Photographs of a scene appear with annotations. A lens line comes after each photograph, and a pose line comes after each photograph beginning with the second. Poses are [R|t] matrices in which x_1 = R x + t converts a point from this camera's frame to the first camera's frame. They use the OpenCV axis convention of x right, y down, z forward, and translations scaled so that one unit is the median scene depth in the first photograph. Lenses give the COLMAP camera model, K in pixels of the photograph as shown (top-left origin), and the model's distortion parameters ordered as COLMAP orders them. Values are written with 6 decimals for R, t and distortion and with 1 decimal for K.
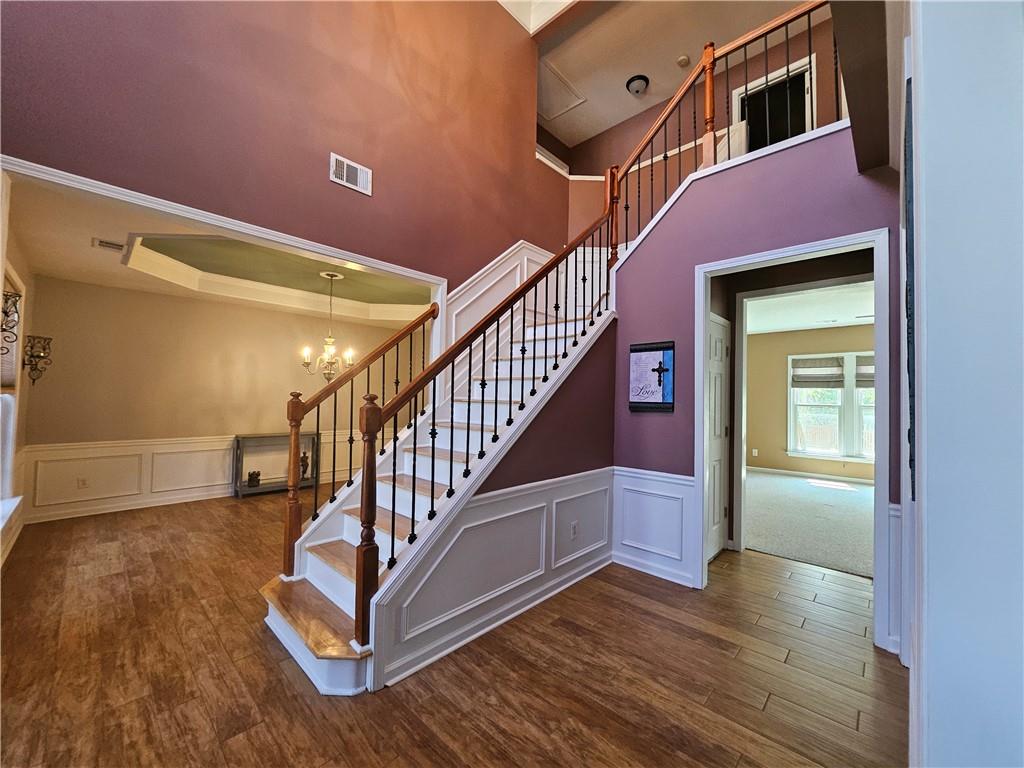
lens RADIAL K [[401.4, 0, 514.5], [0, 401.4, 387.9], [0, 0, 1]] dist [-0.008323, 0.000228]
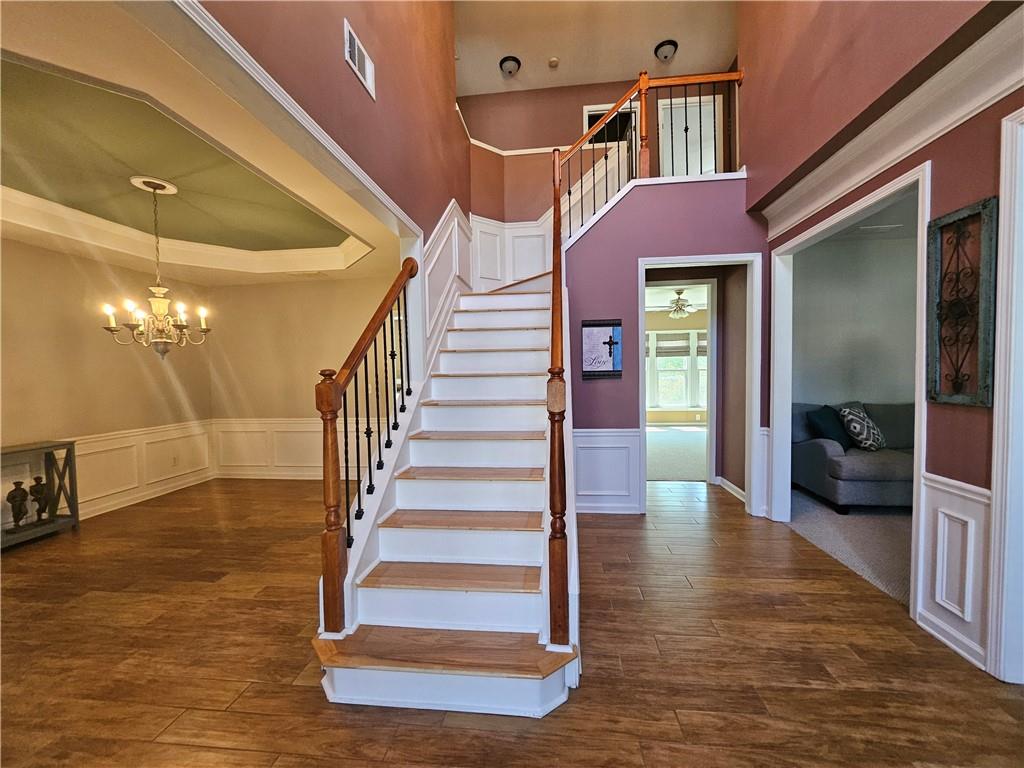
lens RADIAL K [[401.4, 0, 514.5], [0, 401.4, 387.9], [0, 0, 1]] dist [-0.008323, 0.000228]
pose [[0.798855, -0.056029, 0.598909, -0.589049], [0.017221, 0.997375, 0.070337, -0.000801], [-0.601277, -0.045875, 0.797722, 0.222869]]
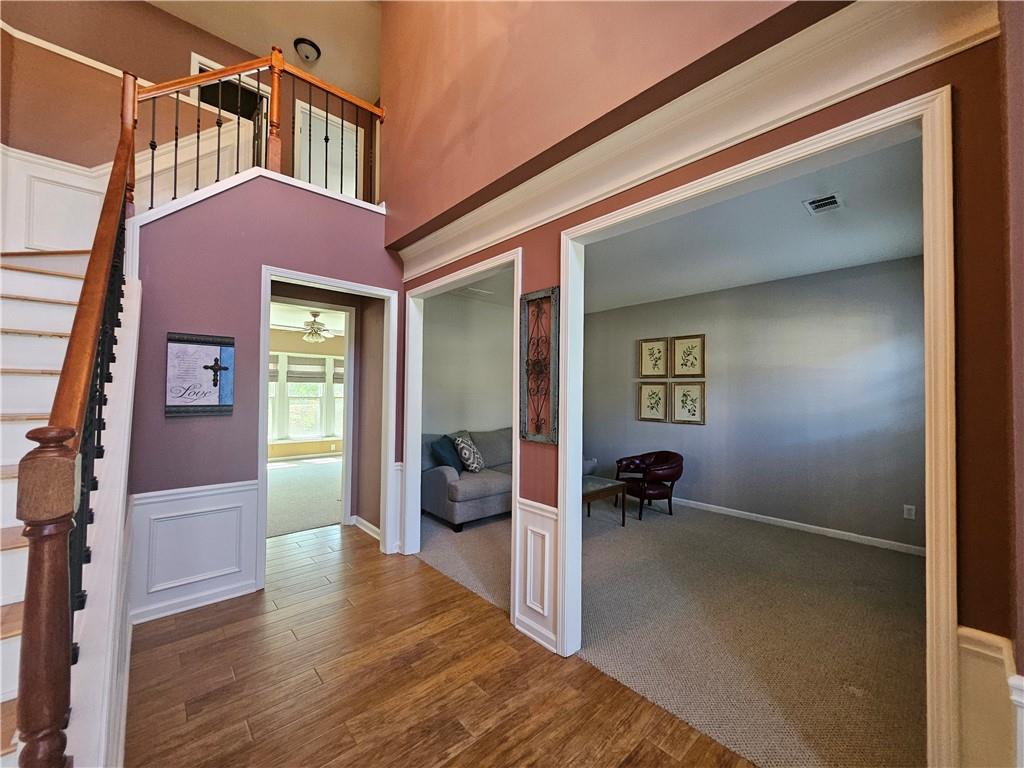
lens RADIAL K [[401.4, 0, 514.5], [0, 401.4, 387.9], [0, 0, 1]] dist [-0.008323, 0.000228]
pose [[0.074097, -0.001254, 0.997250, -0.464785], [-0.034160, 0.999409, 0.003794, -0.026868], [-0.996666, -0.034347, 0.074010, 0.289866]]
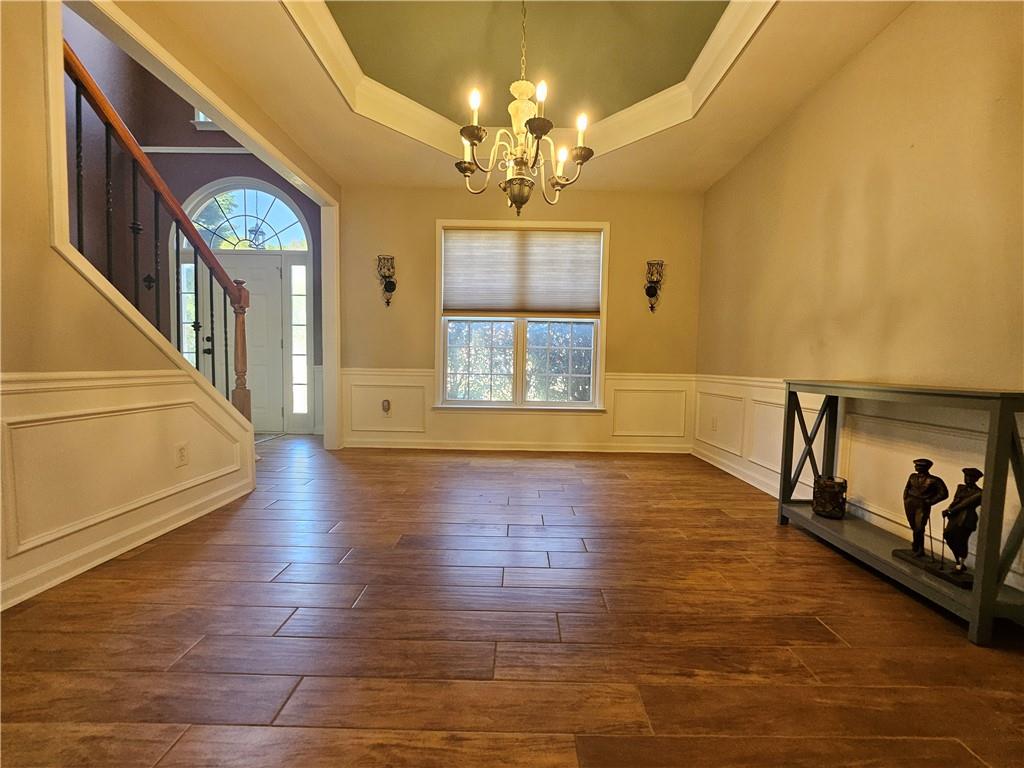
lens RADIAL K [[410.5, 0, 511.2], [0, 410.5, 388.1], [0, 0, 1]] dist [0.016541, -0.000042]
pose [[-0.737083, 0.009807, -0.675731, -0.242625], [-0.015132, 0.999404, 0.031011, 0.183796], [0.675633, 0.033083, -0.736496, 1.804753]]
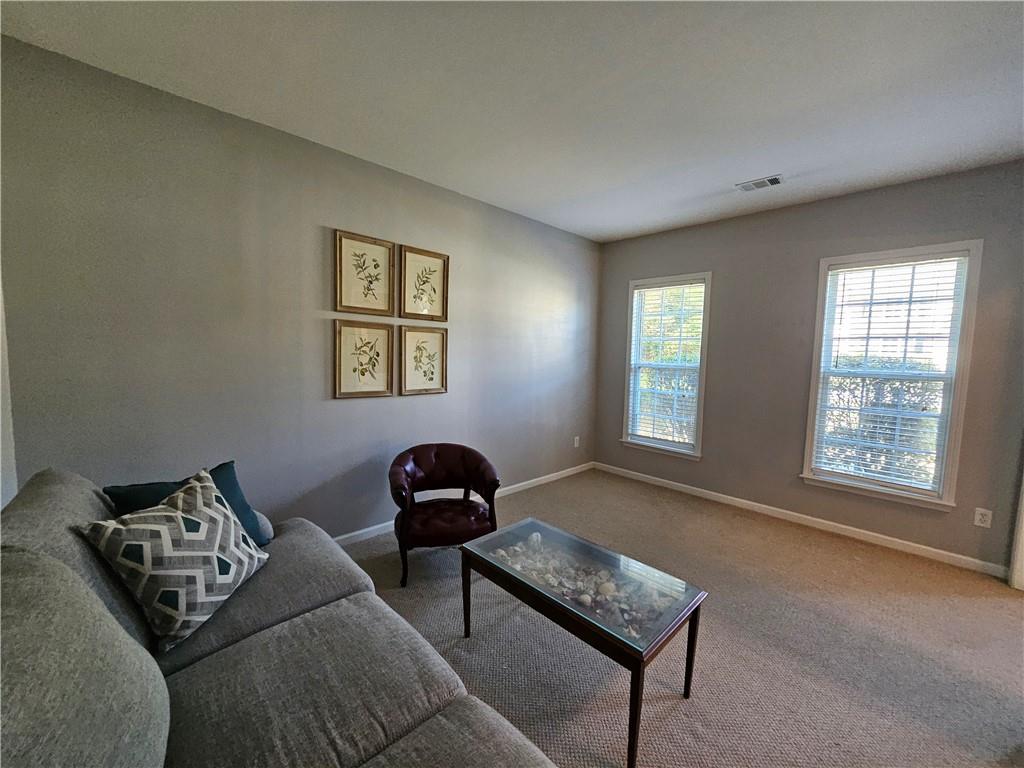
lens RADIAL K [[401.4, 0, 514.5], [0, 401.4, 387.9], [0, 0, 1]] dist [-0.008323, 0.000228]
pose [[-0.997751, -0.047116, 0.047685, 0.979642], [-0.043928, 0.996864, 0.065821, 0.008378], [-0.050636, 0.063578, -0.996691, 0.723884]]
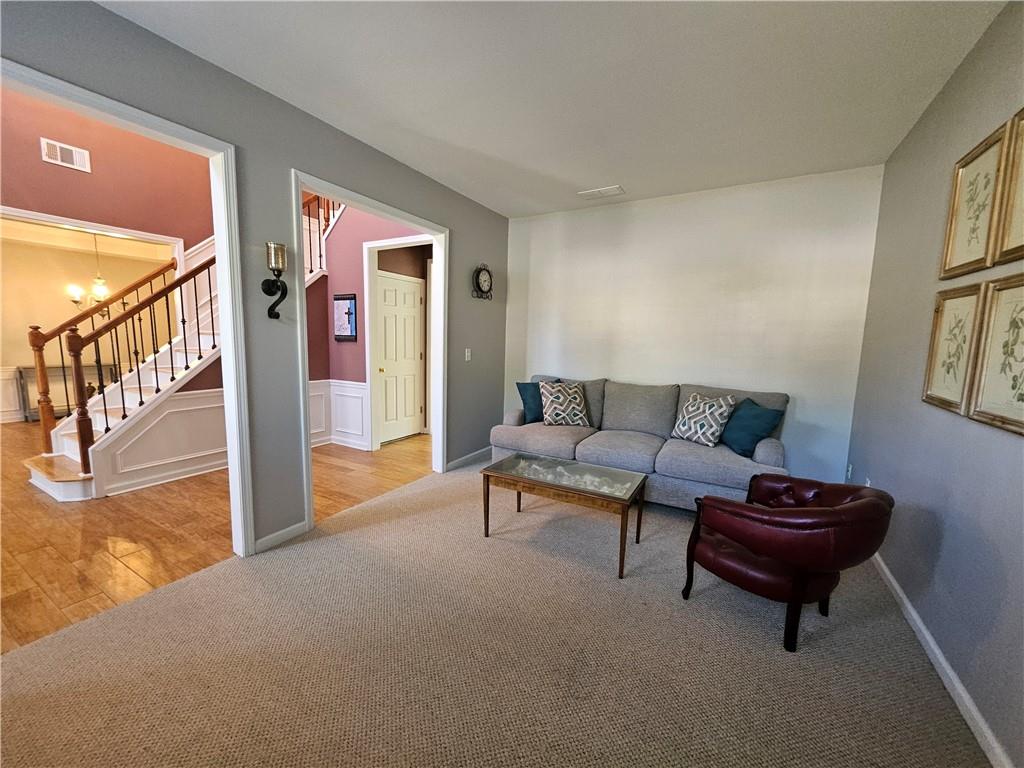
lens RADIAL K [[402.1, 0, 512.9], [0, 402.1, 386.8], [0, 0, 1]] dist [-0.003499, 0.000422]
pose [[0.972358, -0.024655, 0.232189, 0.612419], [-0.010903, 0.988530, 0.150629, -0.006296], [-0.233239, -0.148997, 0.960937, -0.622858]]
